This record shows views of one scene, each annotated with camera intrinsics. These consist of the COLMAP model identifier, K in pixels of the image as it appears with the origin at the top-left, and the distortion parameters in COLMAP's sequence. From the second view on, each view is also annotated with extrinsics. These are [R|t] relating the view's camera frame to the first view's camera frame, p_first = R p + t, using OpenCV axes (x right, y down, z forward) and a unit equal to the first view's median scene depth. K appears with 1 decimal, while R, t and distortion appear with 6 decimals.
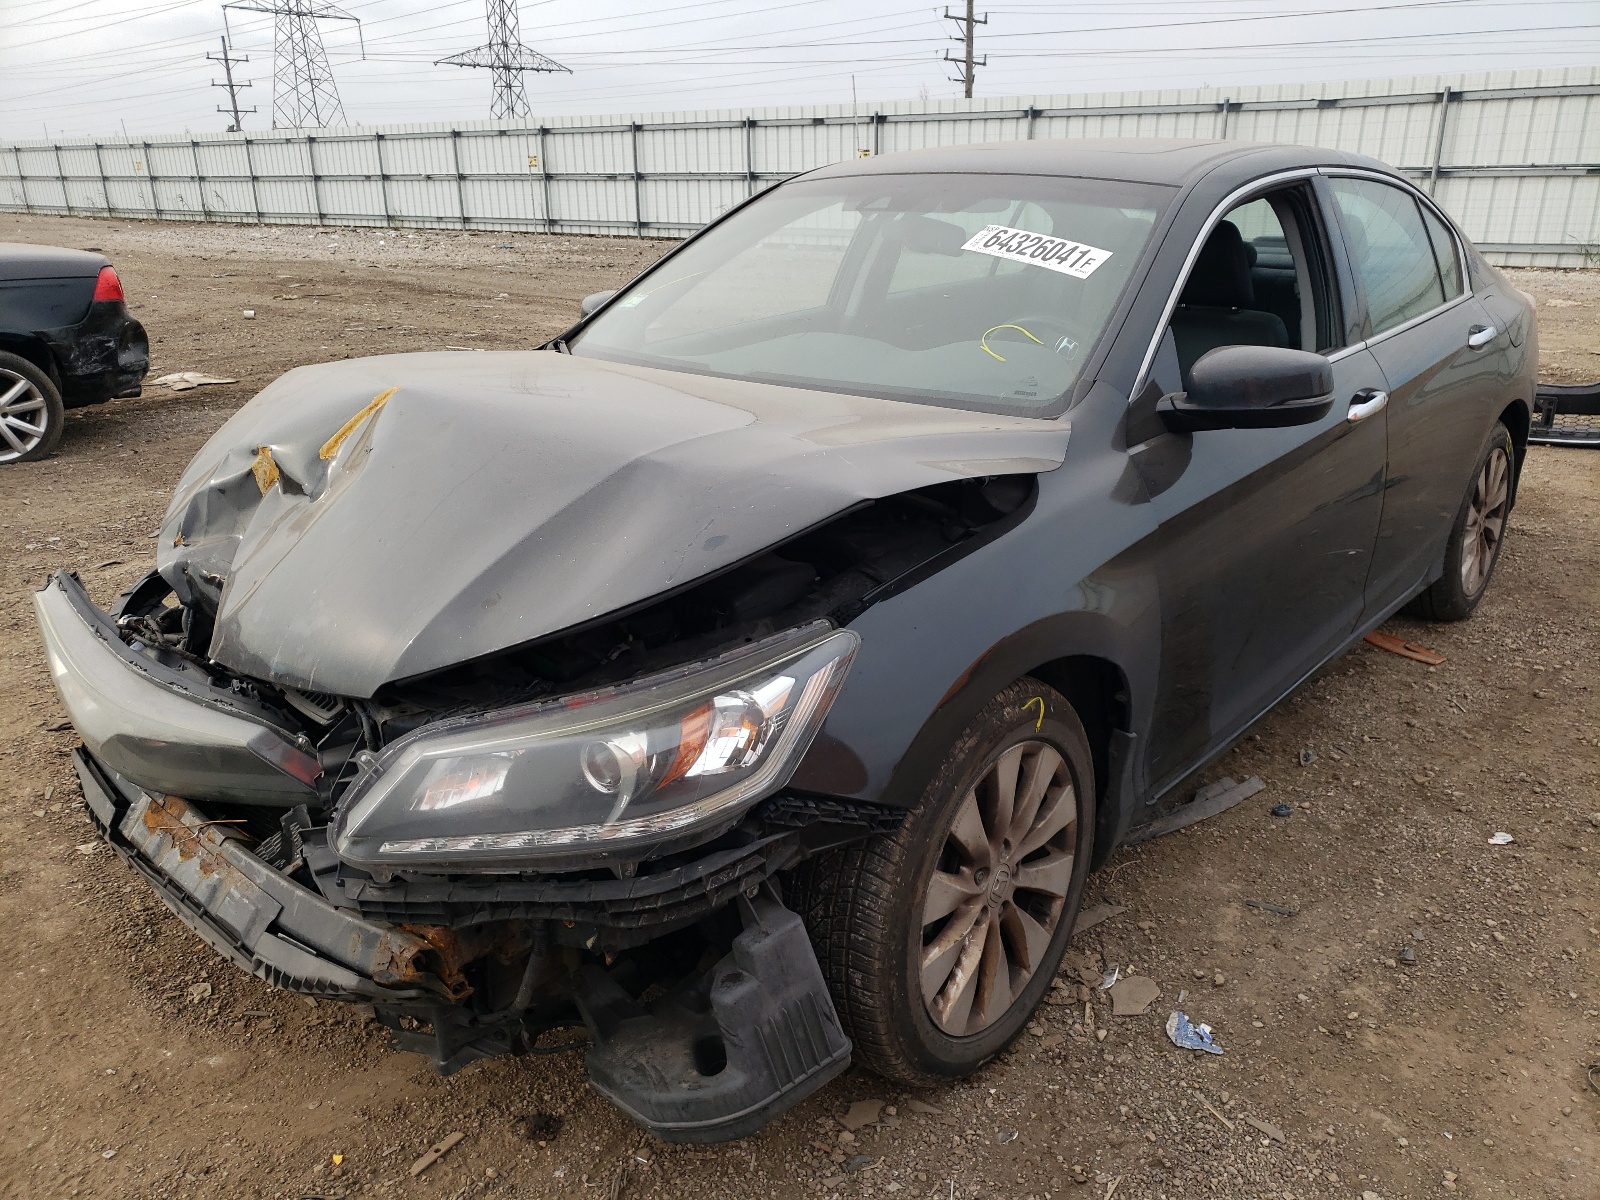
lens RADIAL K [[1208.1, 0, 800.0], [0, 1208.1, 600.0], [0, 0, 1]] dist [-0.010364, 0.061486]
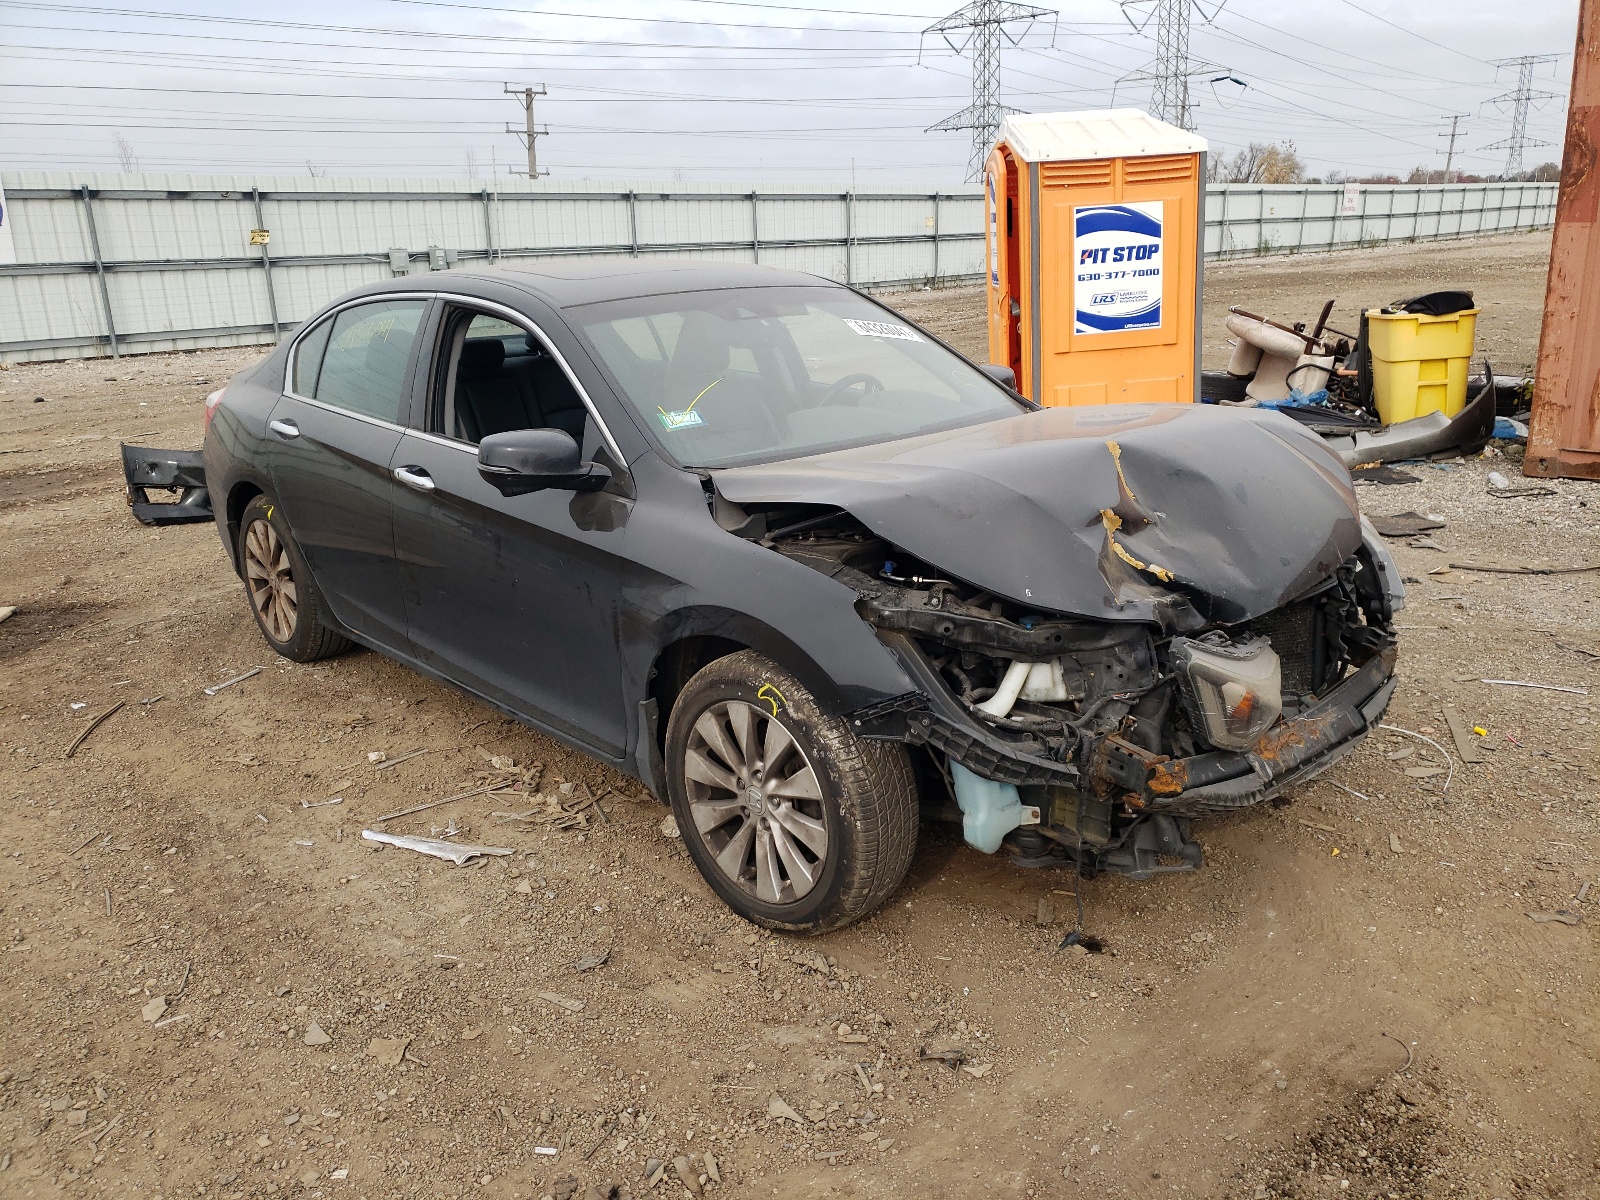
lens RADIAL K [[1208.1, 0, 800.0], [0, 1208.1, 600.0], [0, 0, 1]] dist [-0.010364, 0.061486]
pose [[0.155018, -0.284041, 0.946198, -0.795896], [0.360625, 0.907952, 0.213478, -0.200227], [-0.919738, 0.308130, 0.243182, 0.573746]]
